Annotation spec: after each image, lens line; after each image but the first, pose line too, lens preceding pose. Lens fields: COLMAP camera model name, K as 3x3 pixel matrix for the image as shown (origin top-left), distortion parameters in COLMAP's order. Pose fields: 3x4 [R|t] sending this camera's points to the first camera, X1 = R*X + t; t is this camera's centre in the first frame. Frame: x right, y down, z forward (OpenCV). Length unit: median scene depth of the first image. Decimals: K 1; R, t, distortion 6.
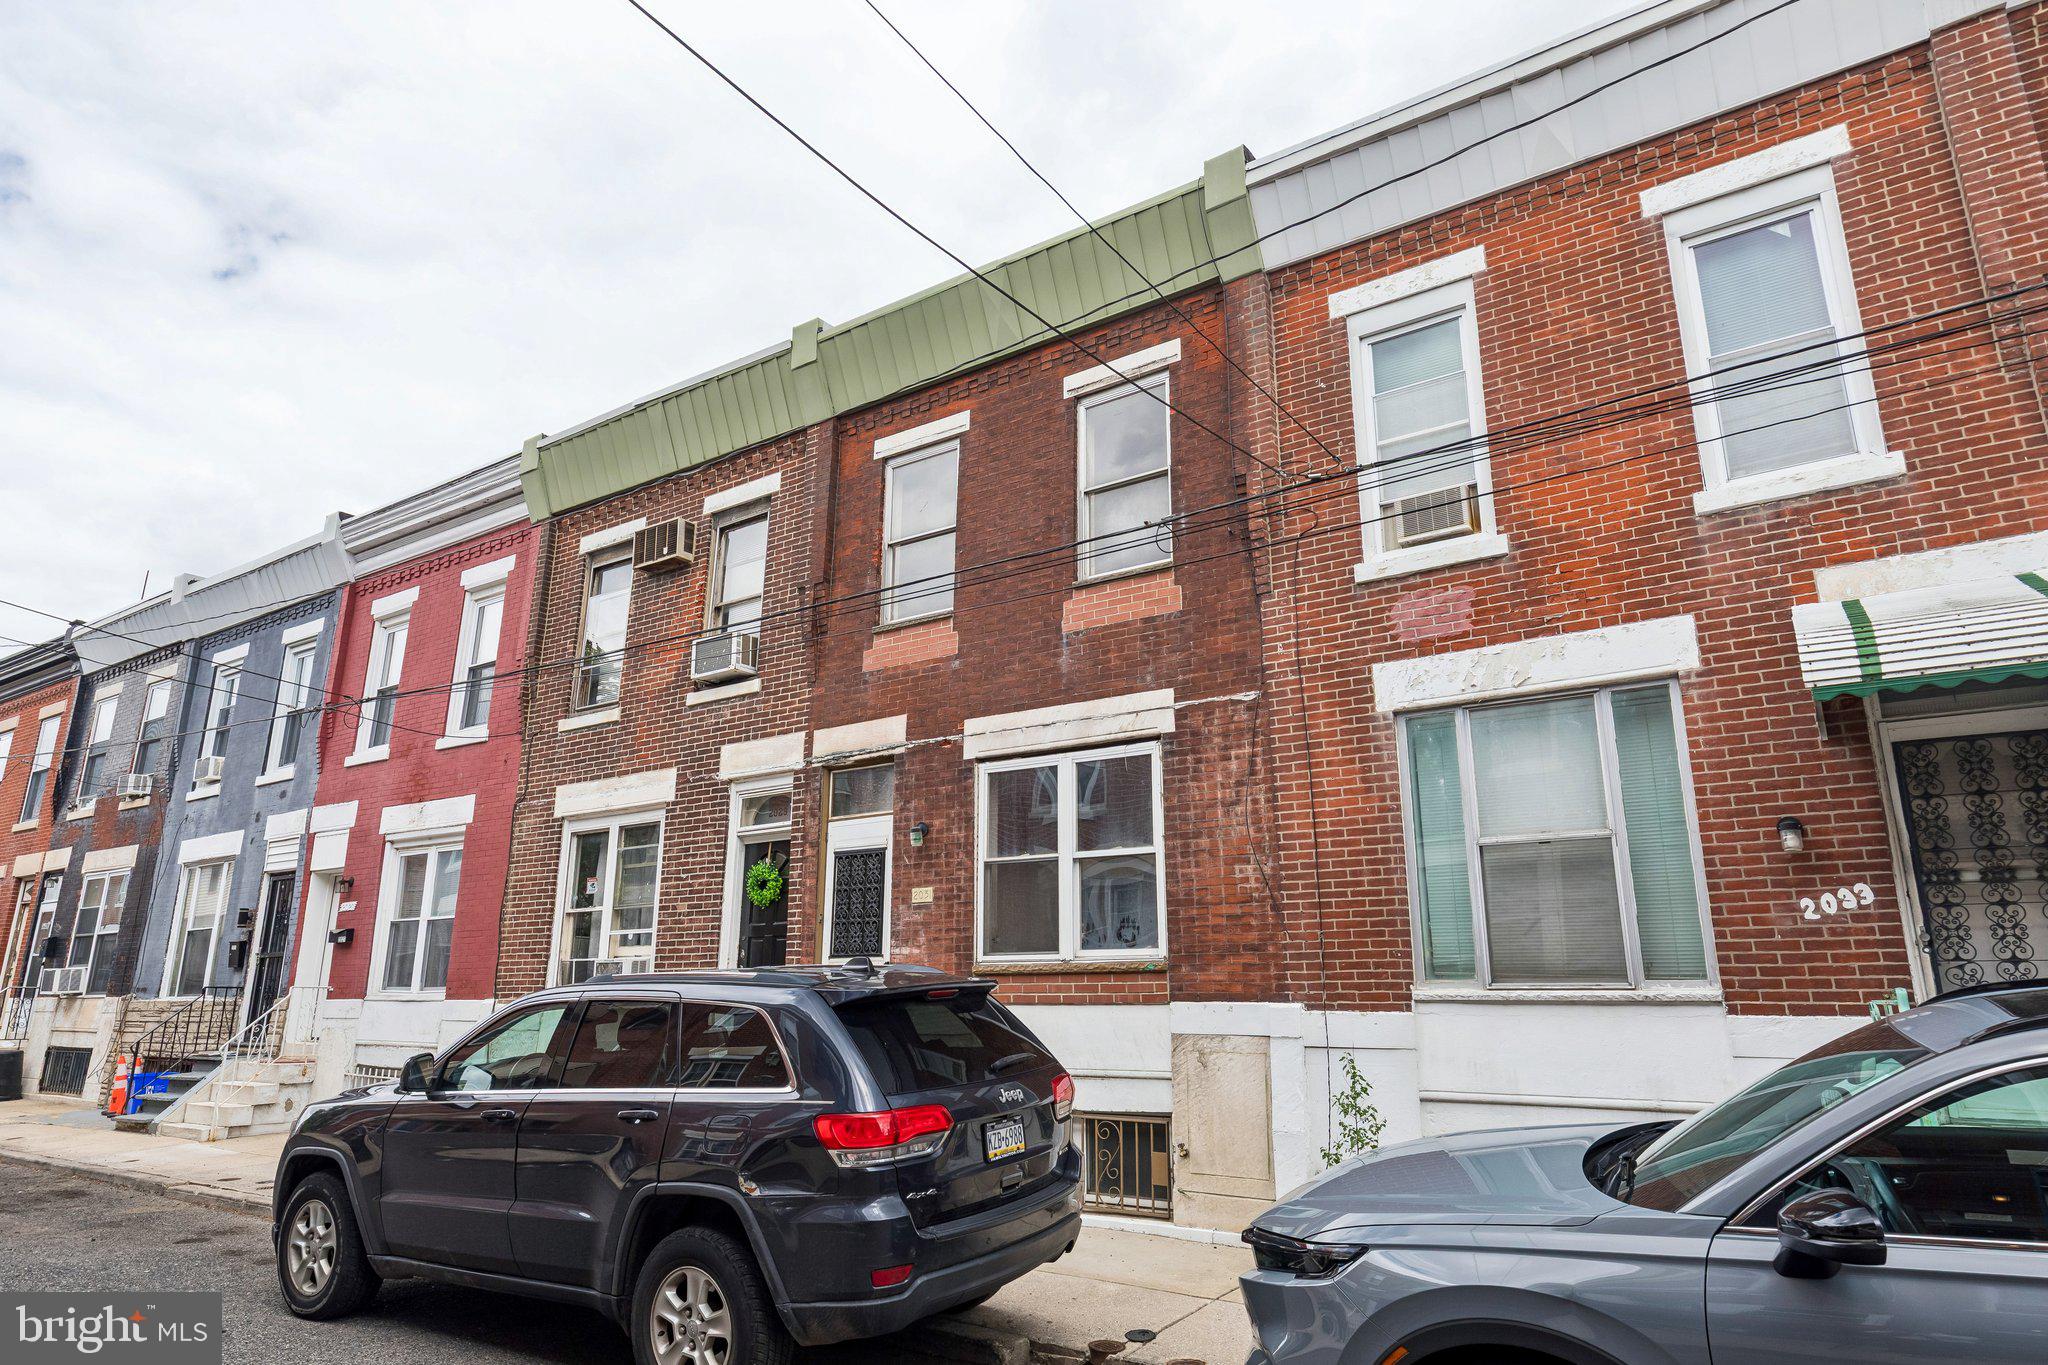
lens RADIAL K [[1184.1, 0, 1018.2], [0, 1184.1, 691.5], [0, 0, 1]] dist [0.005755, 0.000837]
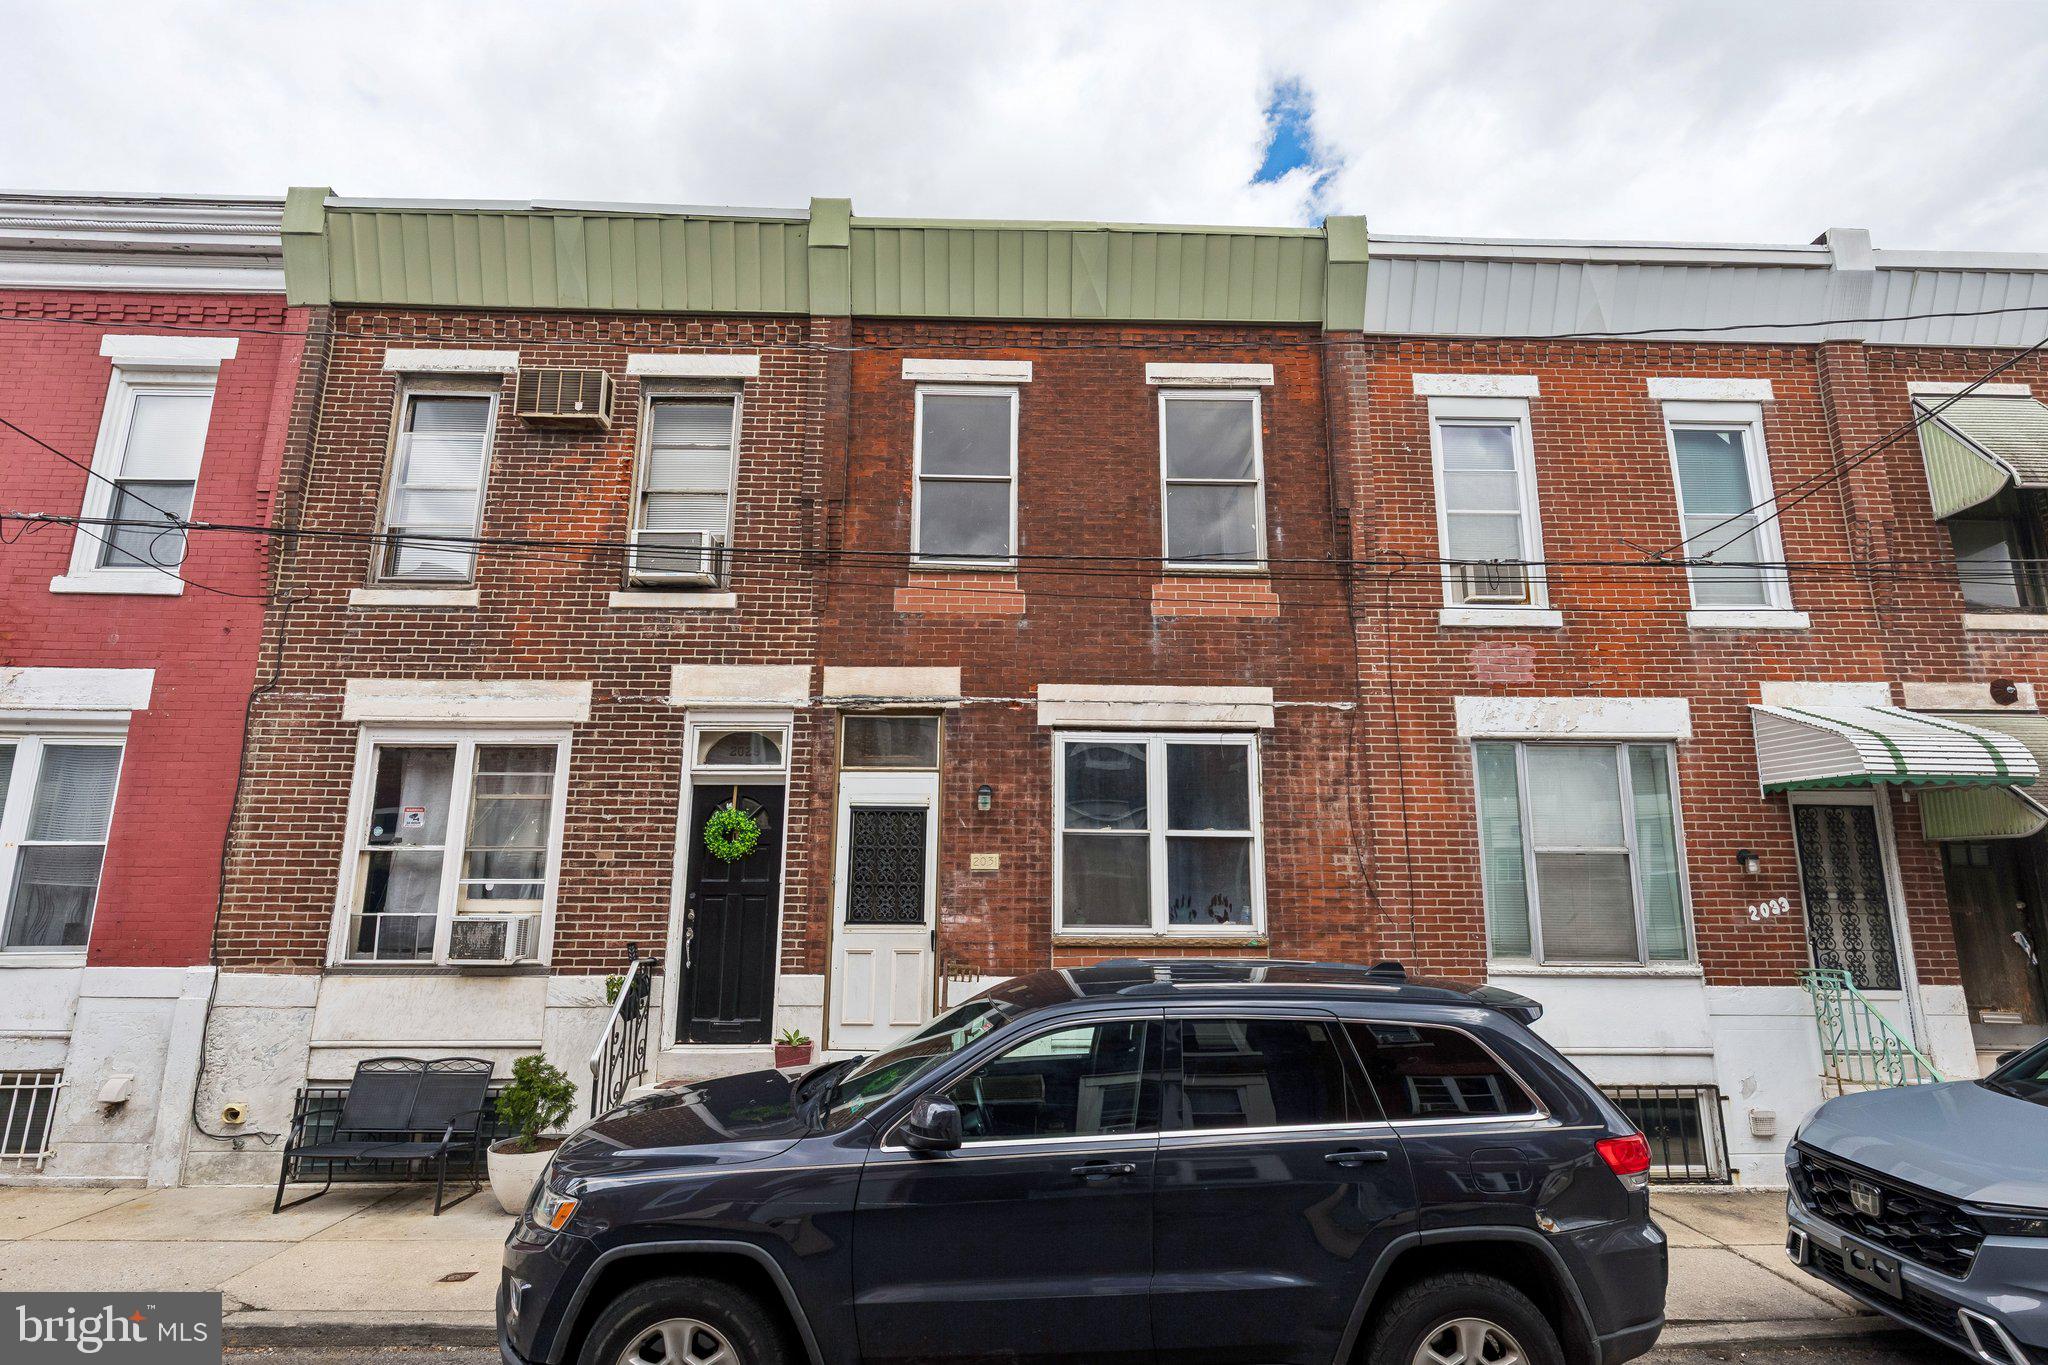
lens RADIAL K [[1076.1, 0, 1023.1], [0, 1076.1, 685.0], [0, 0, 1]] dist [-0.000398, -0.000393]
pose [[0.816045, 0.125228, 0.564259, -0.611176], [-0.151582, 0.988445, -0.000148, 0.029440], [-0.557758, -0.085411, 0.825598, 0.306649]]
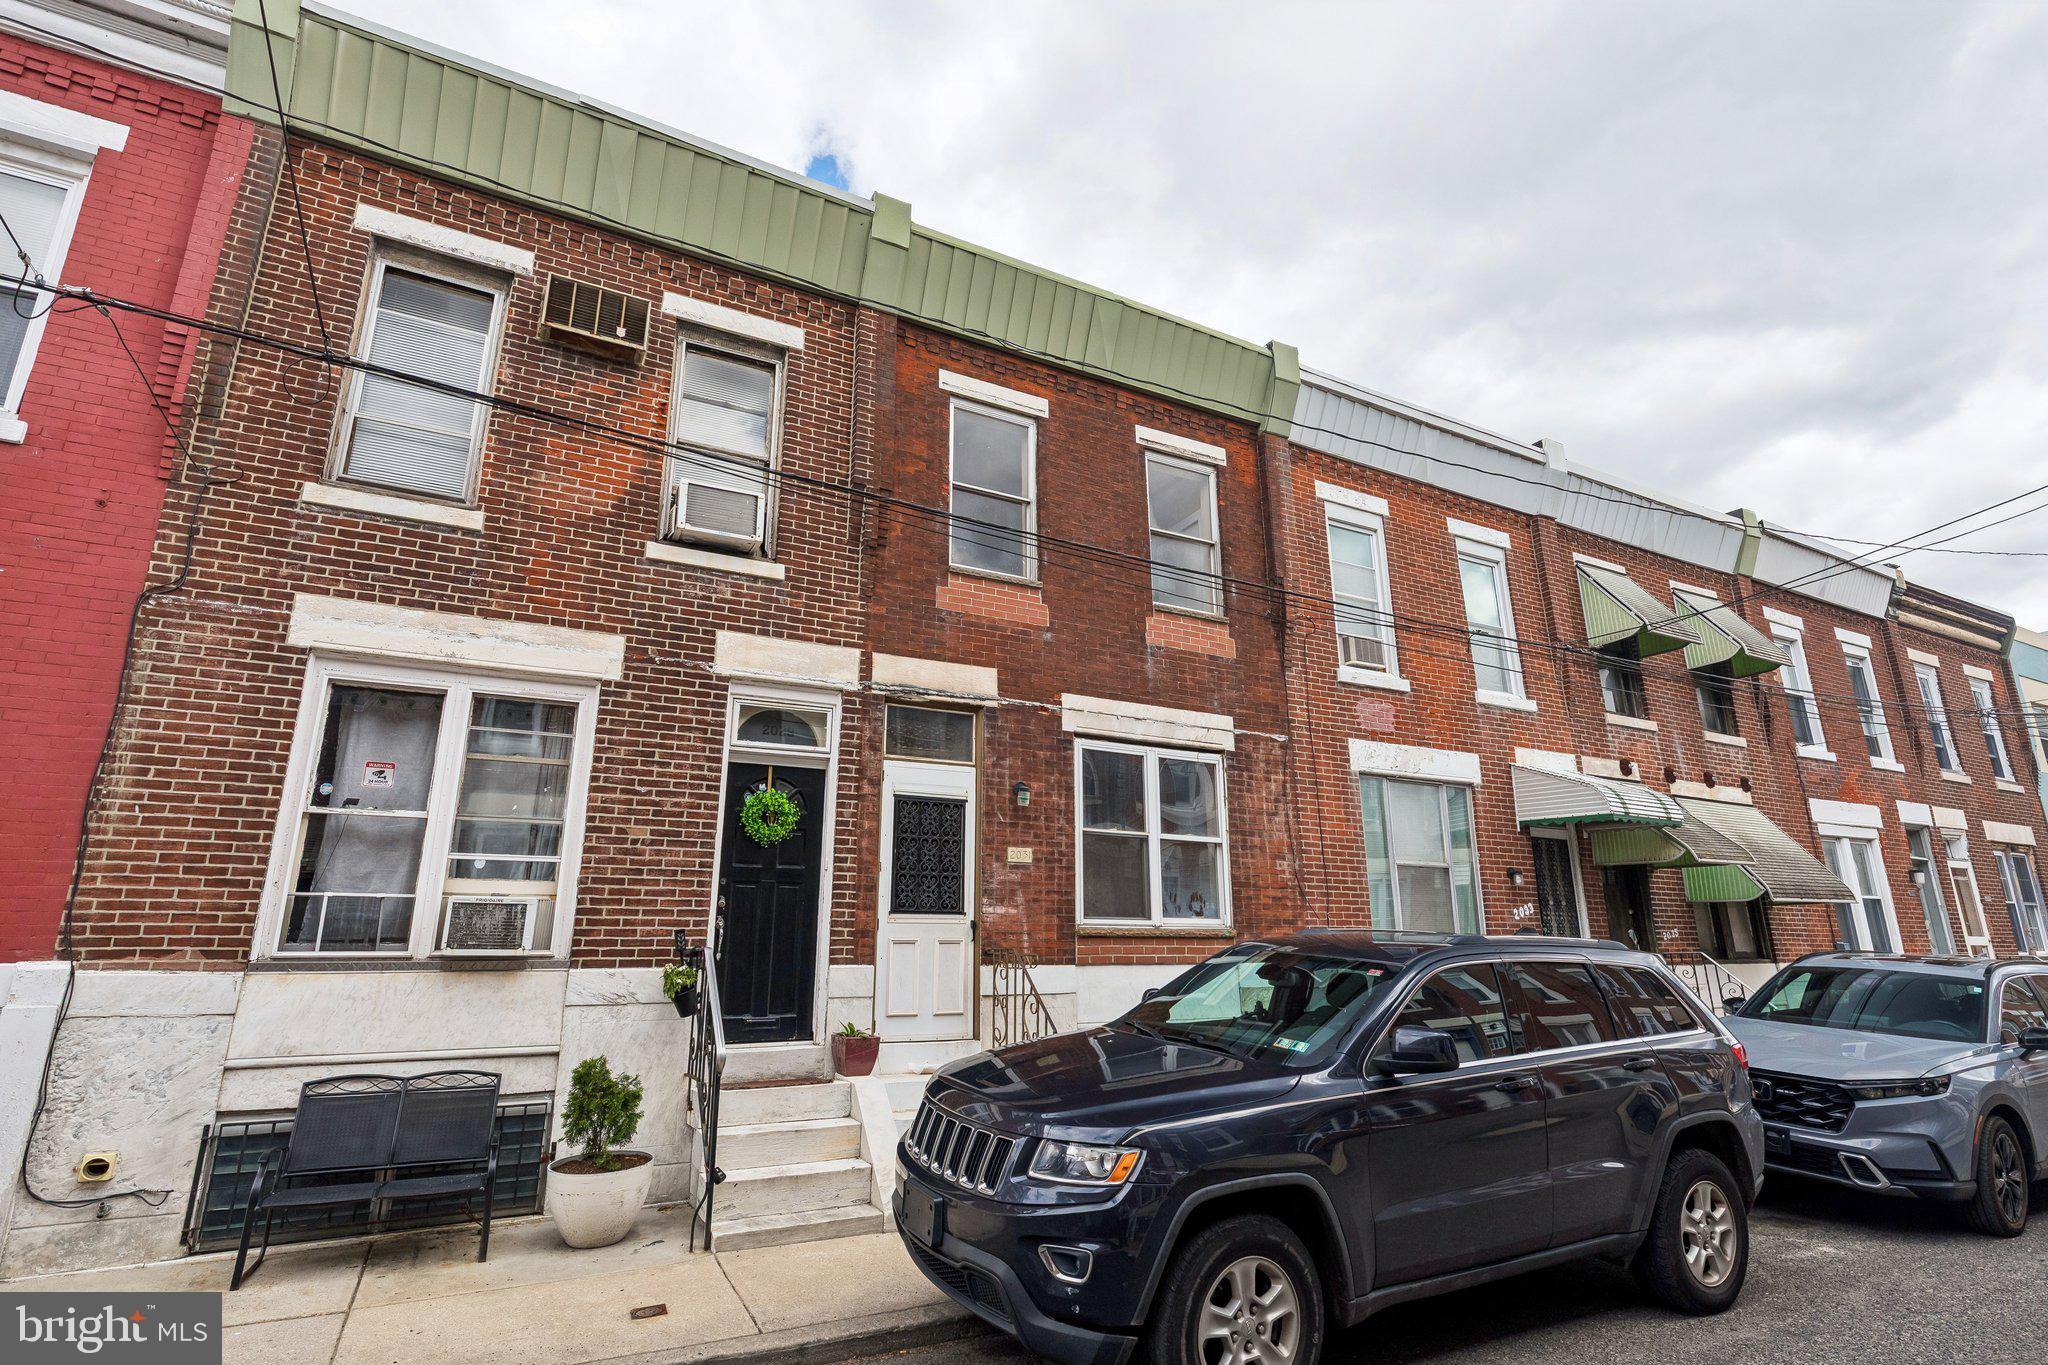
lens RADIAL K [[1008.5, 0, 1022.5], [0, 1008.5, 682.3], [0, 0, 1]] dist [0.001188, -0.000111]
pose [[0.473906, 0.230102, 0.849980, -0.909597], [-0.222414, 0.965237, -0.137297, 0.160594], [-0.852024, -0.123981, 0.508609, 0.636216]]
